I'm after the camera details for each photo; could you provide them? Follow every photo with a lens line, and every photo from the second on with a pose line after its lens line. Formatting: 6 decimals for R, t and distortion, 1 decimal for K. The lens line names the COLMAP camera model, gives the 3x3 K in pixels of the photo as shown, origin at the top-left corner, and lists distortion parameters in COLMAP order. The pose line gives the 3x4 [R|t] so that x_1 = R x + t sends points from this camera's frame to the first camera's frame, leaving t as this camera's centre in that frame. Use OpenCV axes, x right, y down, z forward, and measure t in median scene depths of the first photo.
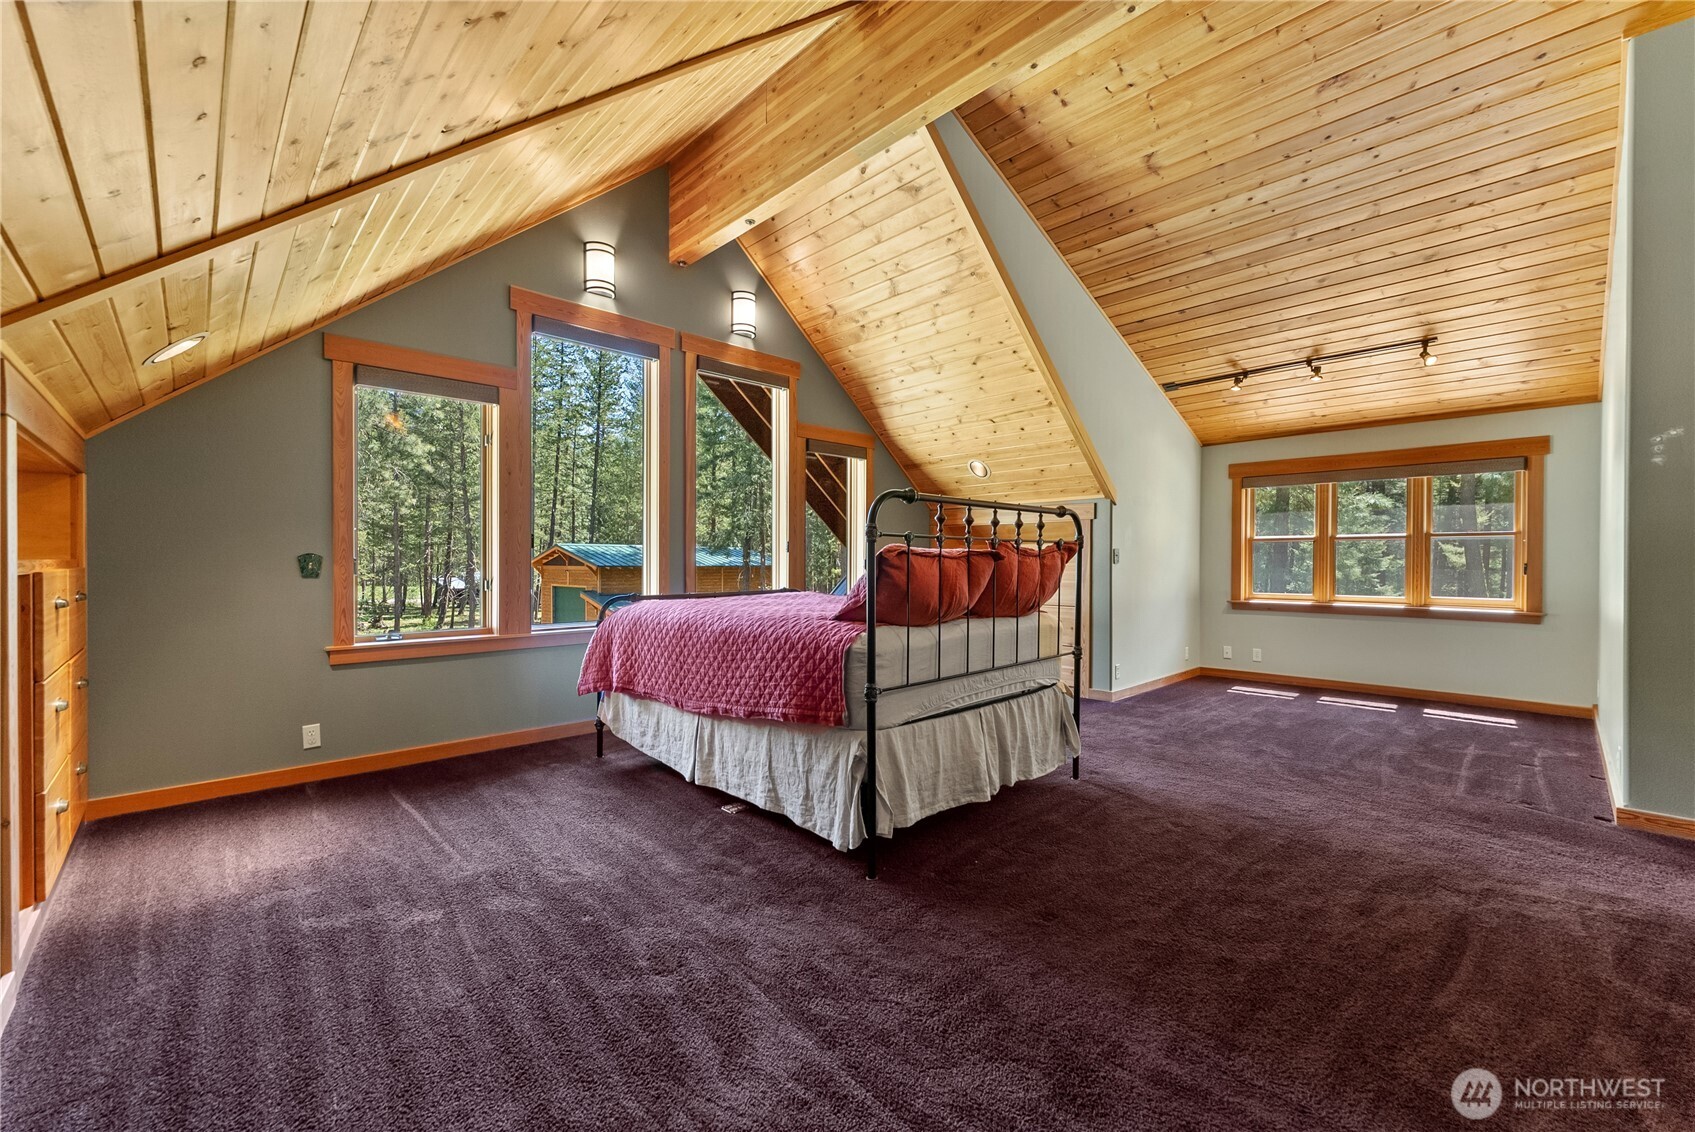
lens RADIAL K [[693.3, 0, 850.5], [0, 693.3, 564.9], [0, 0, 1]] dist [-0.001959, 0.001631]
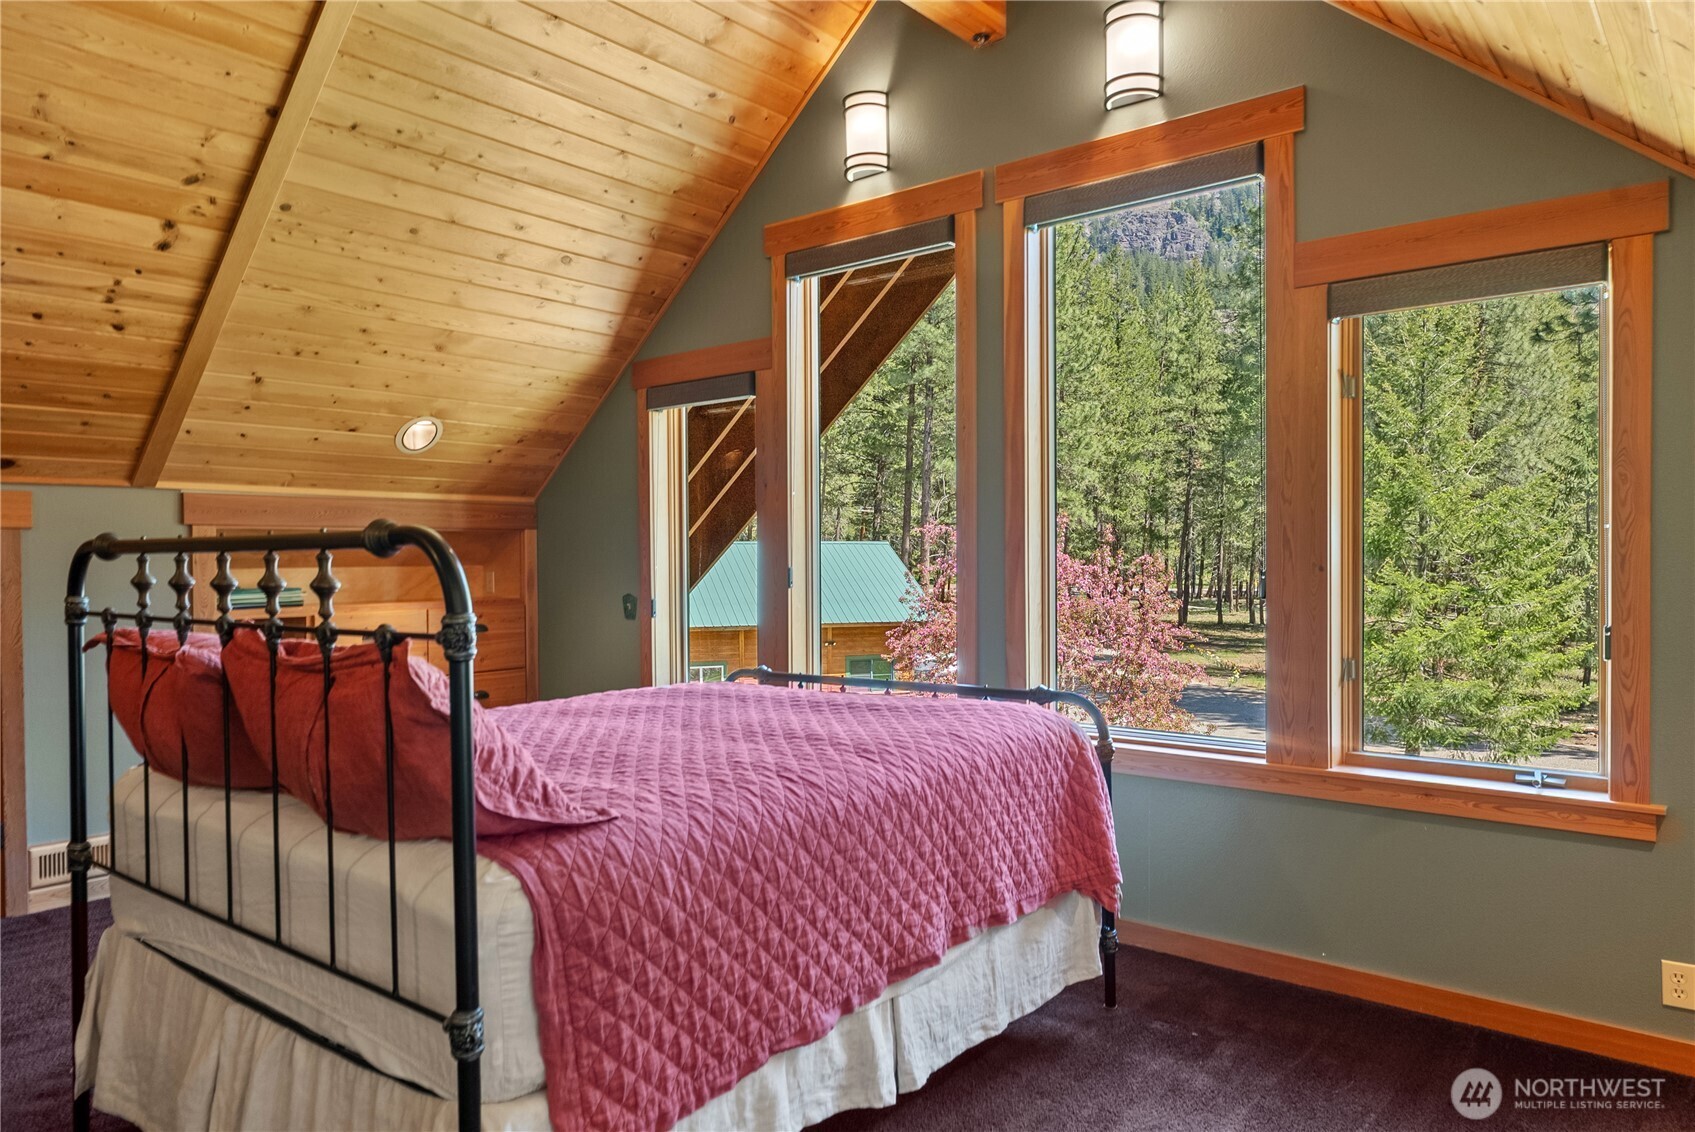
lens RADIAL K [[1117.3, 0, 841.2], [0, 1117.3, 563.7], [0, 0, 1]] dist [0.012858, 0.002233]
pose [[0.114950, 0.003974, -0.993363, 0.520840], [0.002903, 0.999986, 0.004337, -0.041981], [0.993367, -0.003382, 0.114937, 0.720005]]
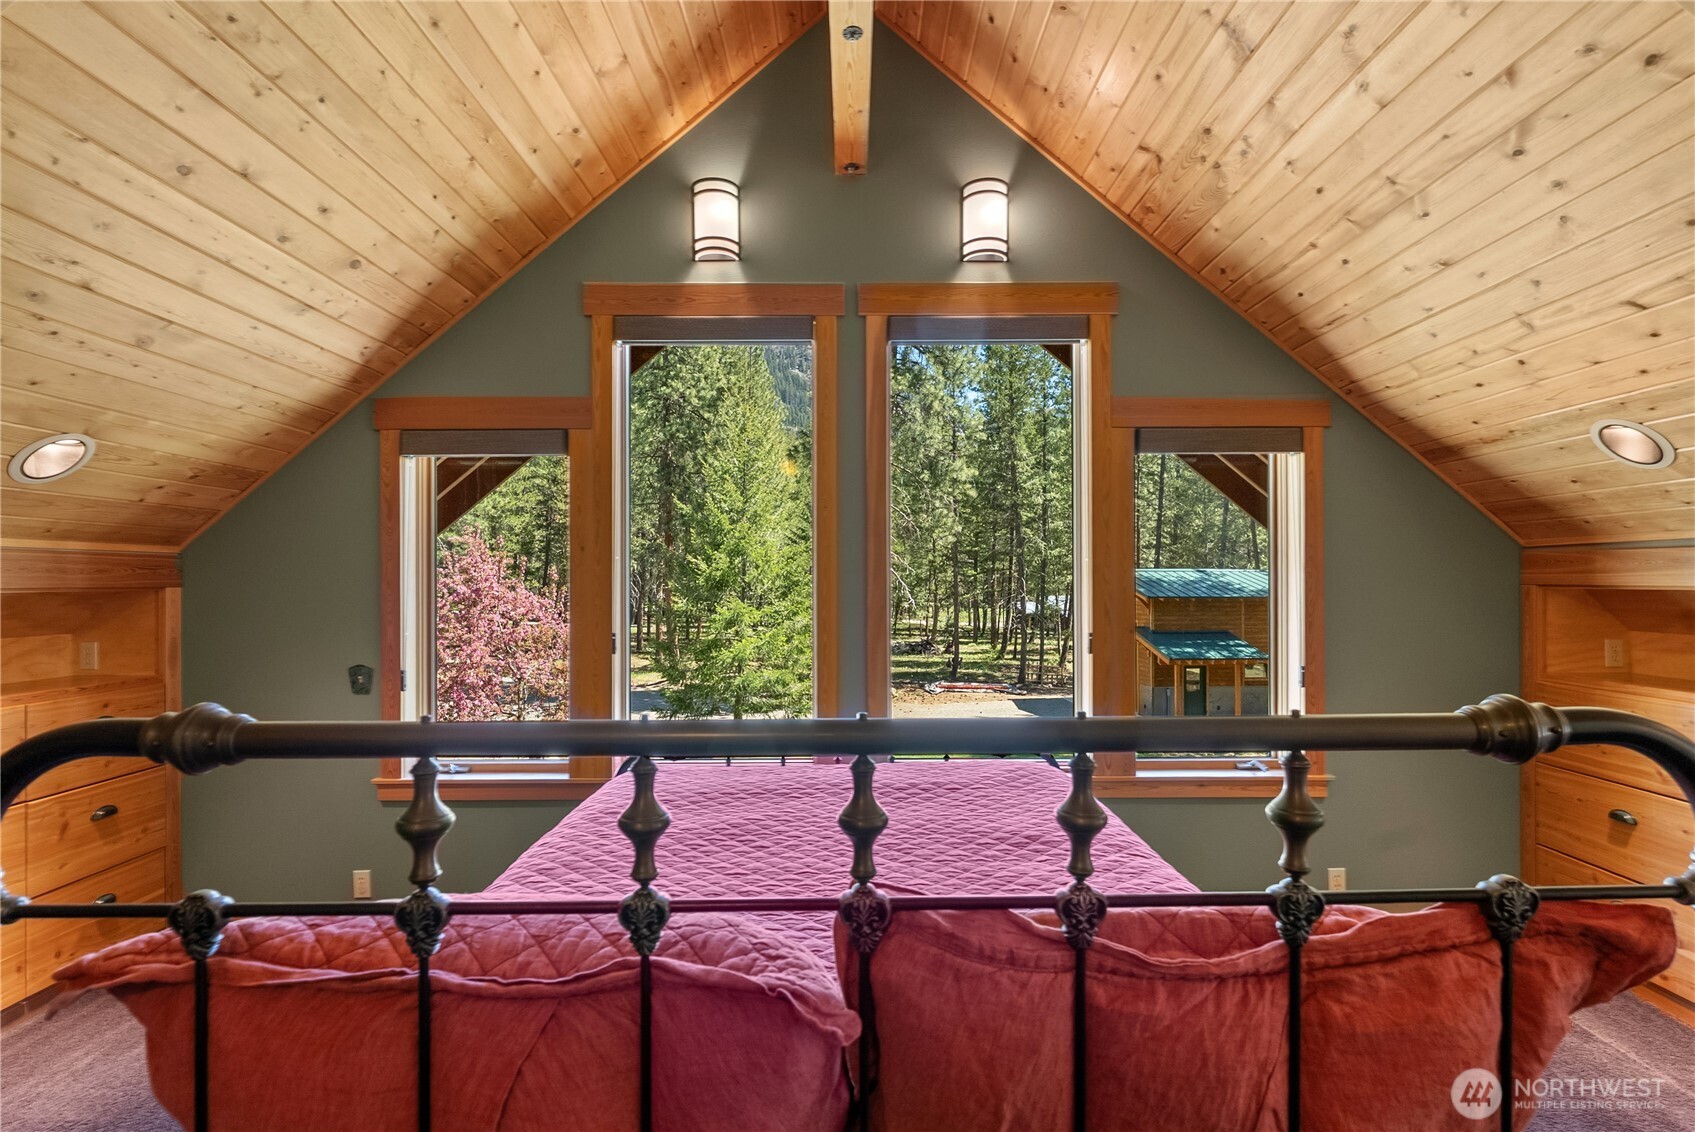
lens RADIAL K [[801.0, 0, 847.7], [0, 801.0, 579.5], [0, 0, 1]] dist [0.004799, -0.000380]
pose [[0.720876, -0.006038, -0.693038, 0.203150], [0.001709, 0.999974, -0.006934, -0.072290], [0.693062, 0.003814, 0.720868, 0.457767]]
